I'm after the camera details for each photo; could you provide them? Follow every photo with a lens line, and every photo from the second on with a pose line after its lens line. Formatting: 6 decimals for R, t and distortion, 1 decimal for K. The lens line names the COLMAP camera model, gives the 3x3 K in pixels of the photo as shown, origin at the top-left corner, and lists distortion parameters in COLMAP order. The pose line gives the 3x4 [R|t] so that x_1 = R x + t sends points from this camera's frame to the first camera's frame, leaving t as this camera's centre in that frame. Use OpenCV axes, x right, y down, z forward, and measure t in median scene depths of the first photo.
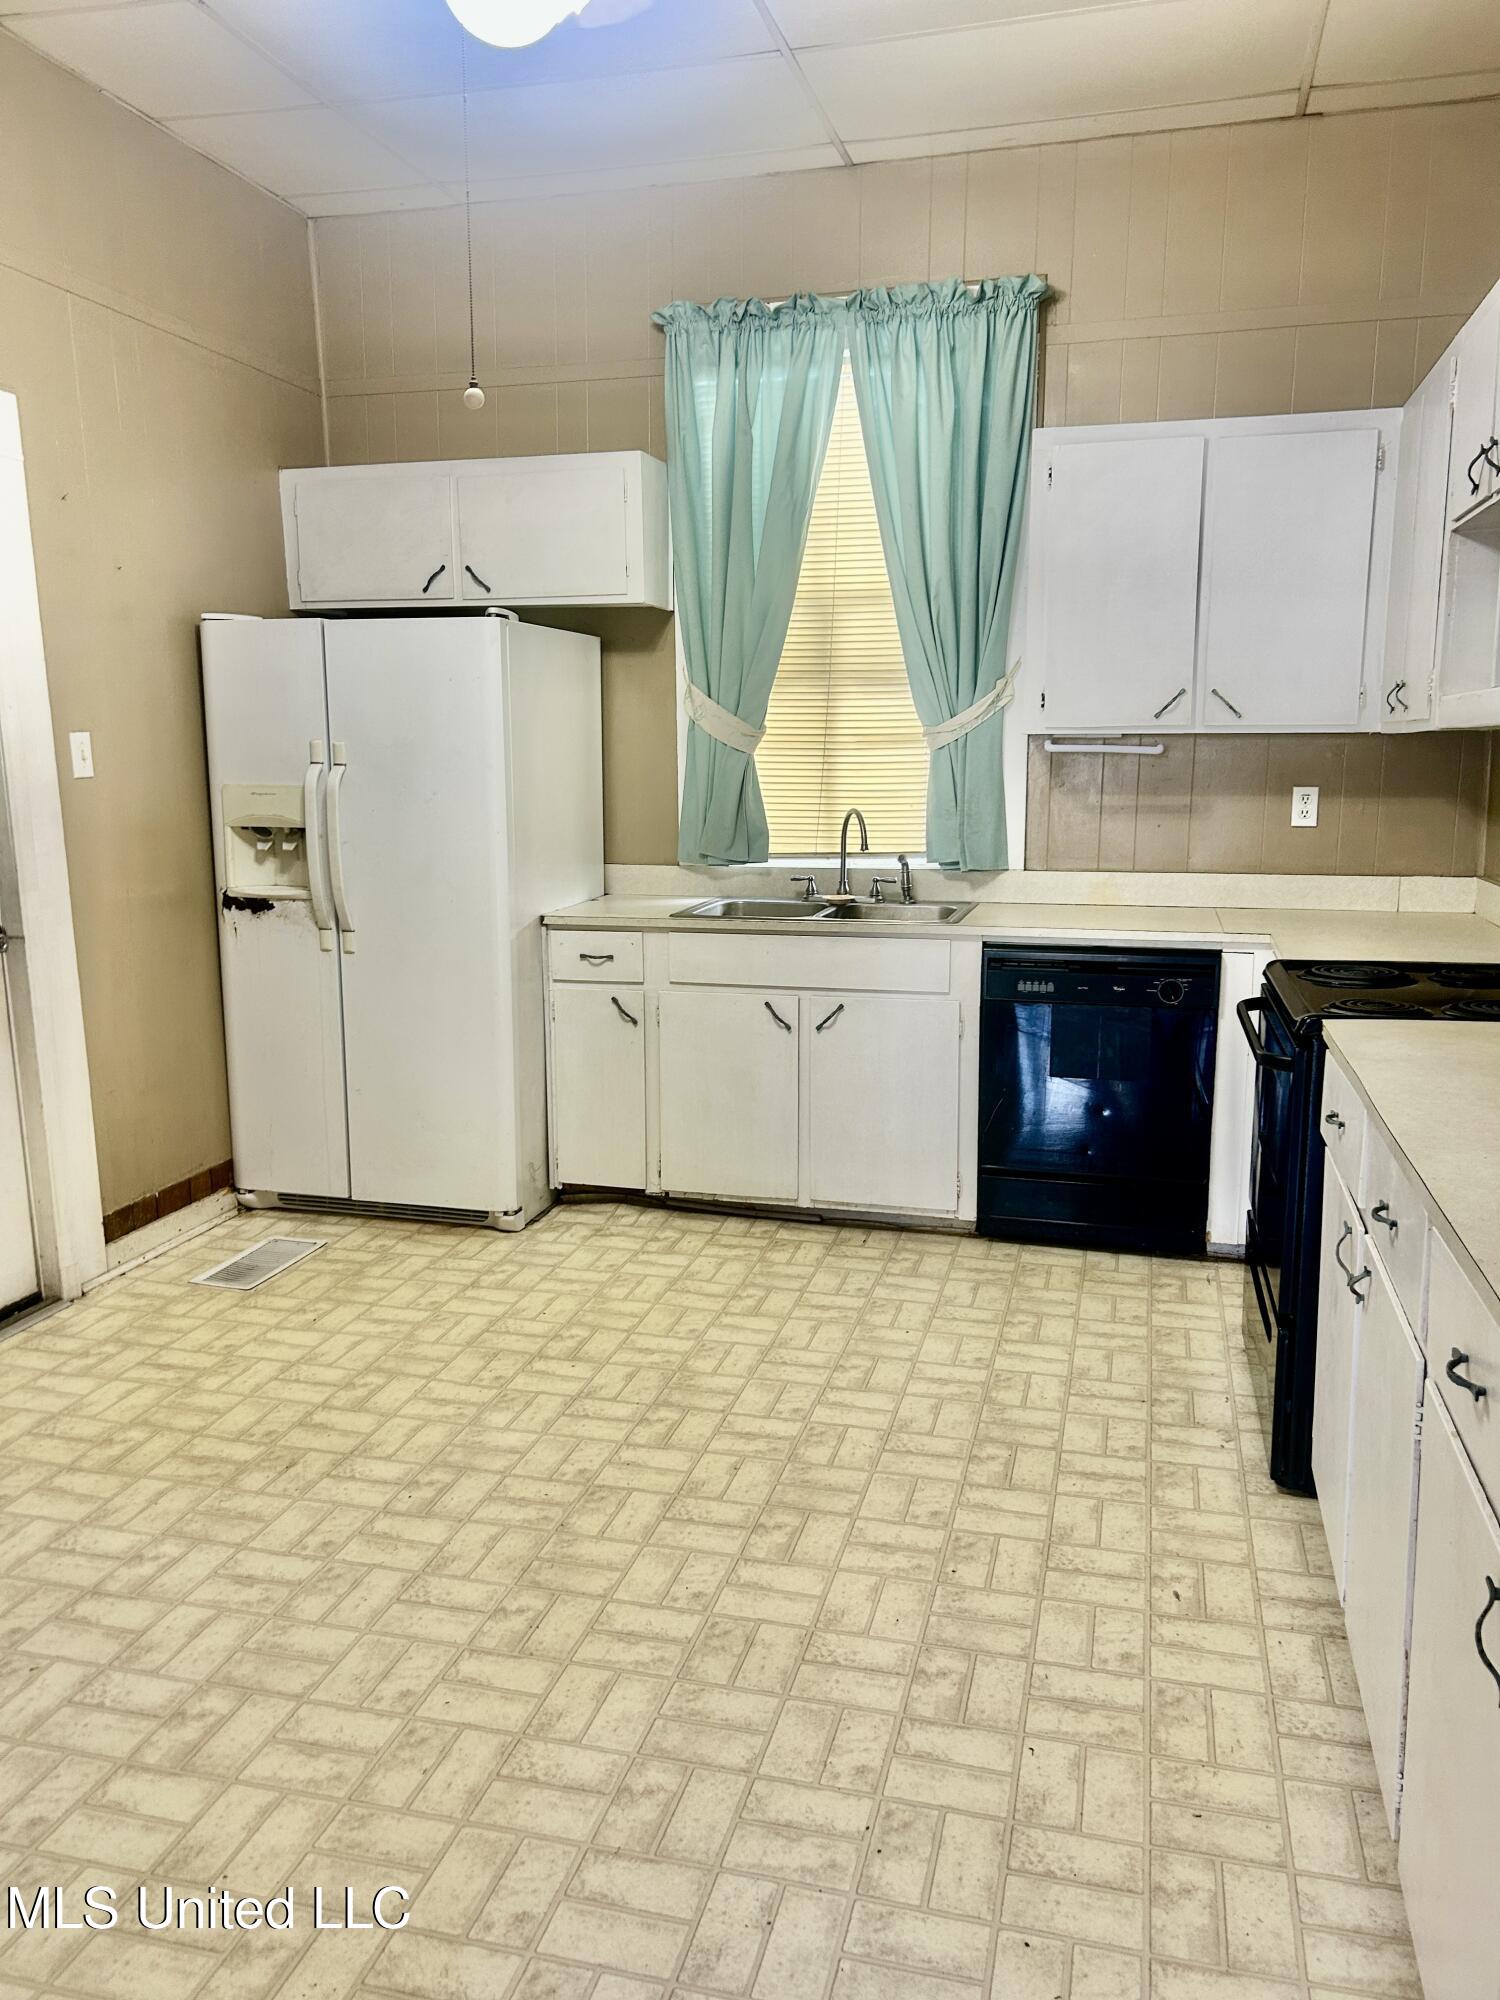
lens RADIAL K [[1527.1, 0, 750.3], [0, 1527.1, 1008.8], [0, 0, 1]] dist [0.110627, -0.194563]
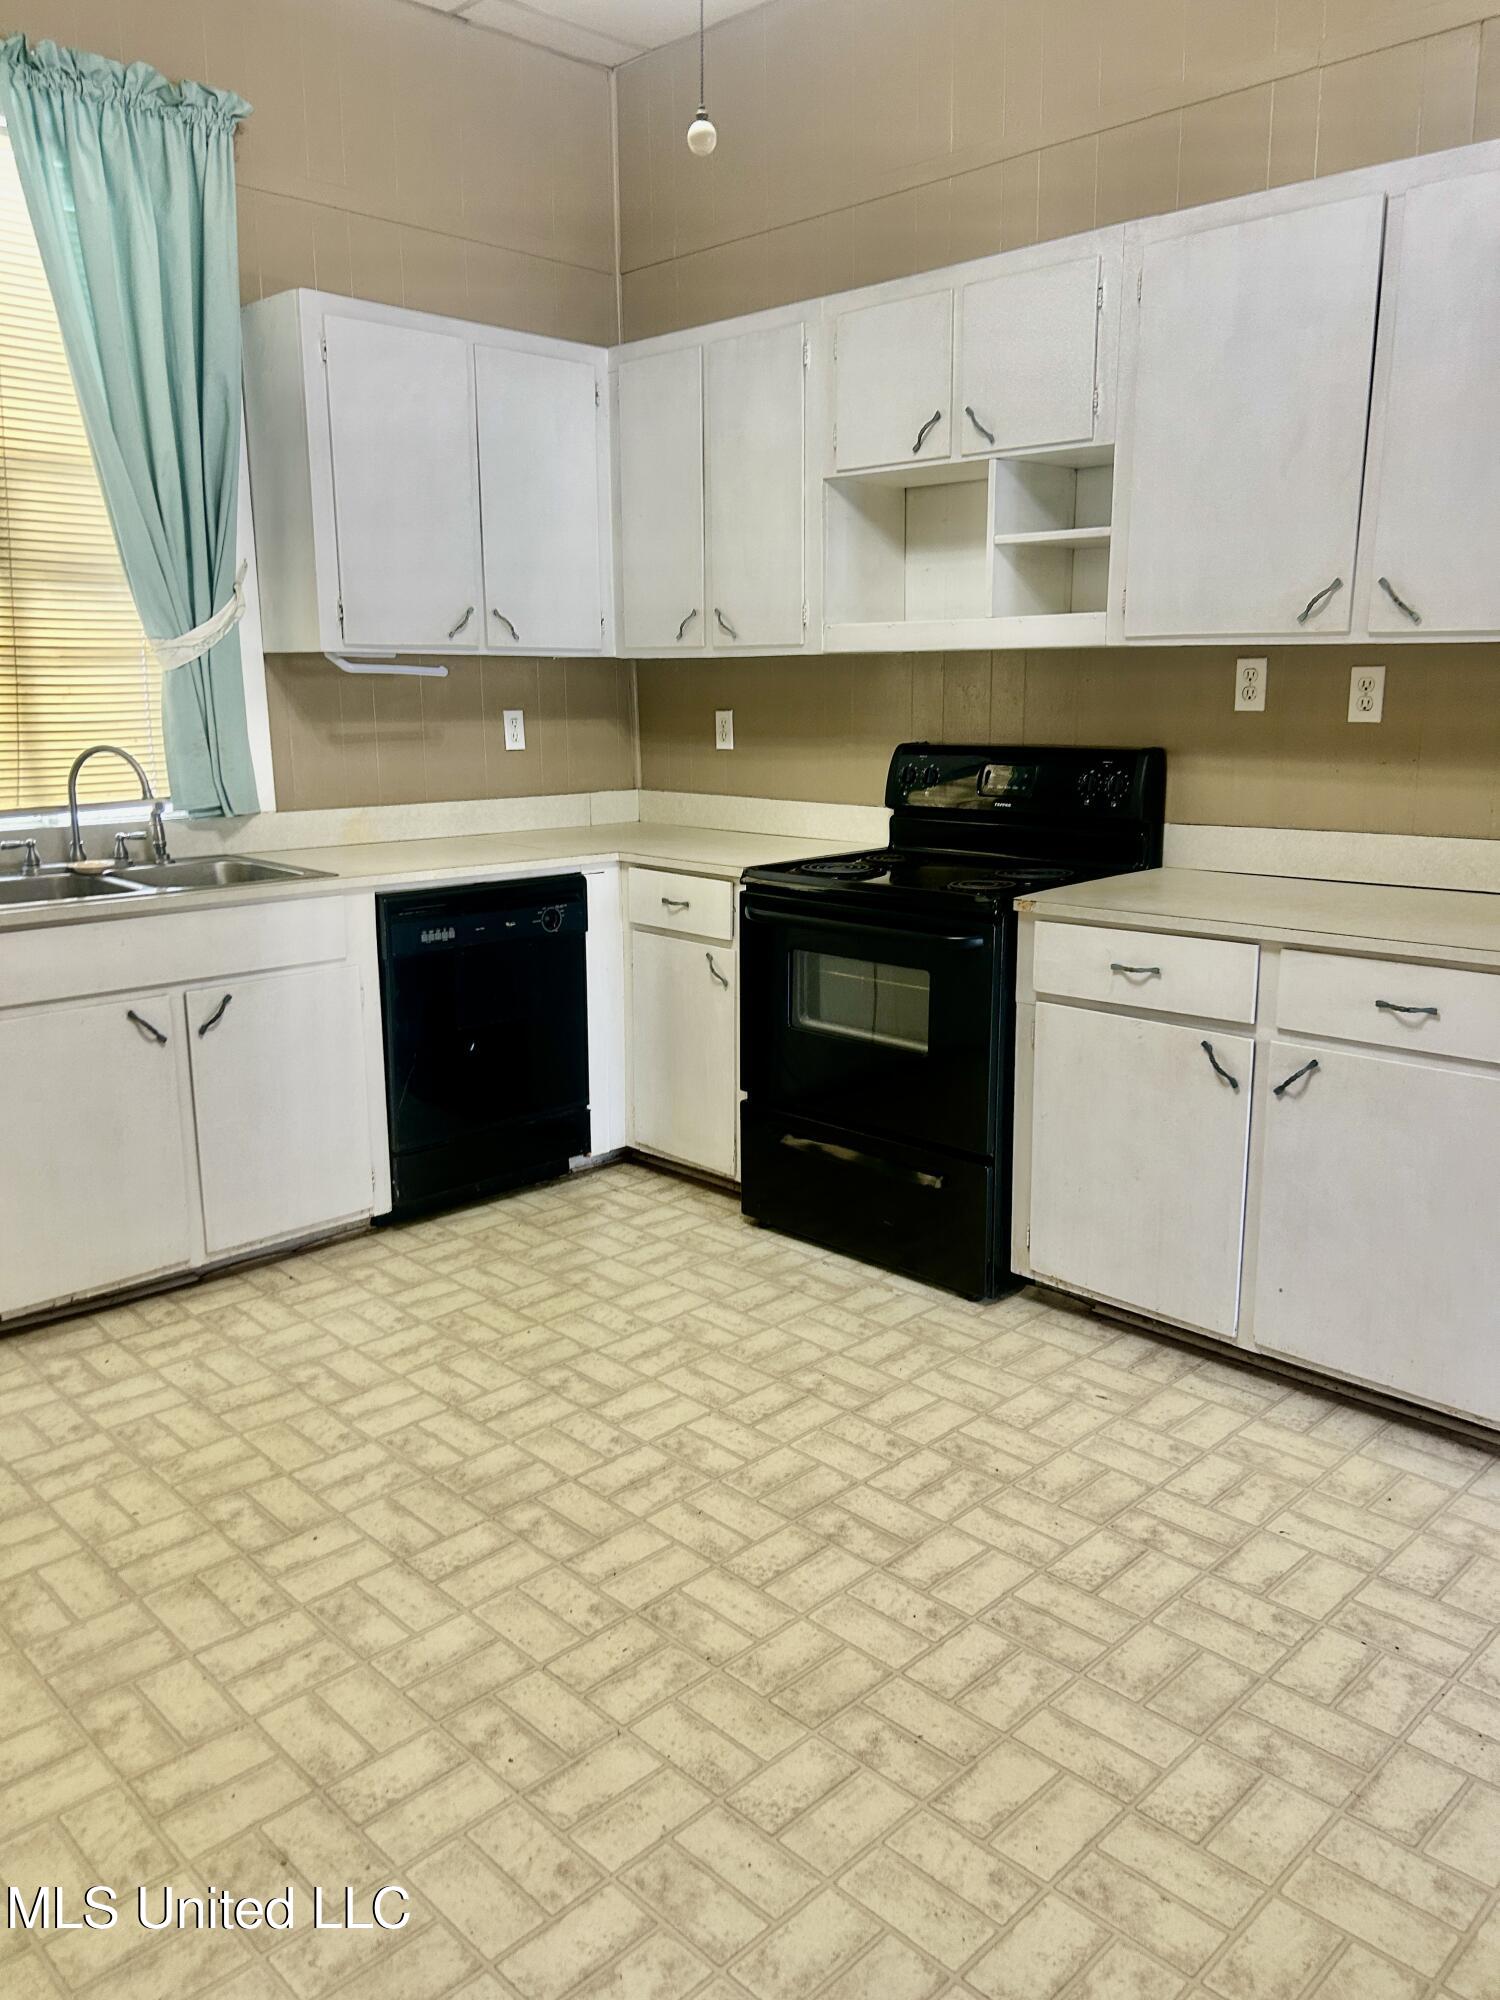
lens RADIAL K [[1512.4, 0, 747.3], [0, 1512.4, 995.2], [0, 0, 1]] dist [0.056466, -0.066375]
pose [[0.503549, -0.174376, 0.846187, -0.502077], [0.148993, 0.982273, 0.113757, -0.055581], [-0.851023, 0.068794, 0.520603, 0.400377]]
